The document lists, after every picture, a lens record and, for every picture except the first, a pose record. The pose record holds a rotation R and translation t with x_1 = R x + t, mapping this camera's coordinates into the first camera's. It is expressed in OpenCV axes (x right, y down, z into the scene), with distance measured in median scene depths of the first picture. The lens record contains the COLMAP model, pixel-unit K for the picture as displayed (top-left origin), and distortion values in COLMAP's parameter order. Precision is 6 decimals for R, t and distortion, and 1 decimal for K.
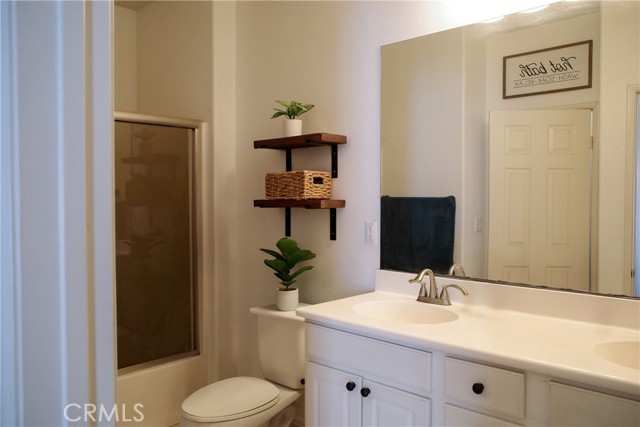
lens RADIAL K [[511.0, 0, 320.4], [0, 511.0, 215.5], [0, 0, 1]] dist [-0.048621, -0.004240]
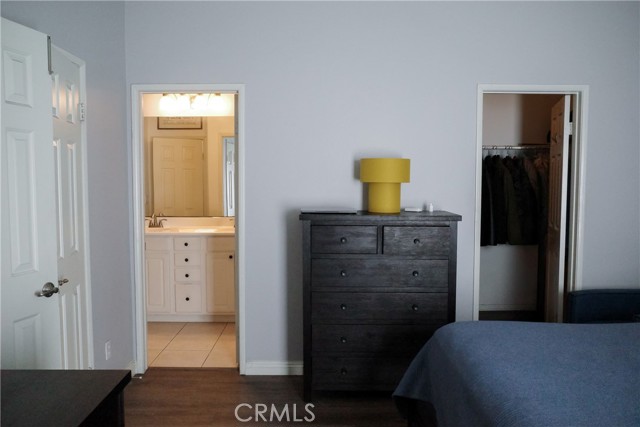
lens RADIAL K [[511.0, 0, 319.9], [0, 511.0, 217.8], [0, 0, 1]] dist [-0.048621, -0.004240]
pose [[0.720284, -0.051216, 0.691786, -0.771496], [0.011463, 0.998013, 0.061952, -0.019778], [-0.693585, -0.036693, 0.719440, -1.144118]]
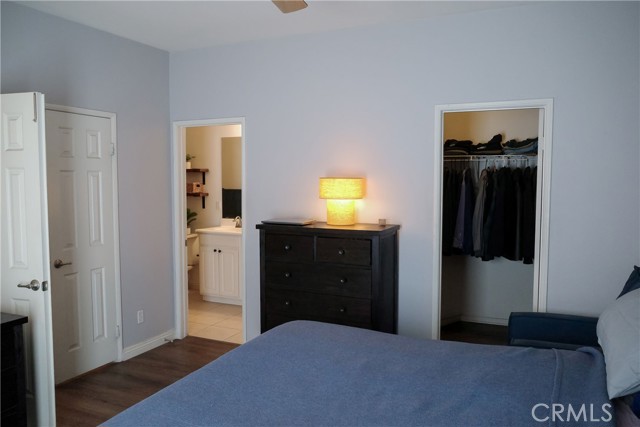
lens RADIAL K [[511.0, 0, 318.8], [0, 511.0, 211.2], [0, 0, 1]] dist [-0.048621, -0.004240]
pose [[0.947986, -0.020651, 0.317642, -0.256646], [0.005392, 0.998792, 0.048841, -0.064438], [-0.318267, -0.044588, 0.946952, -1.733698]]
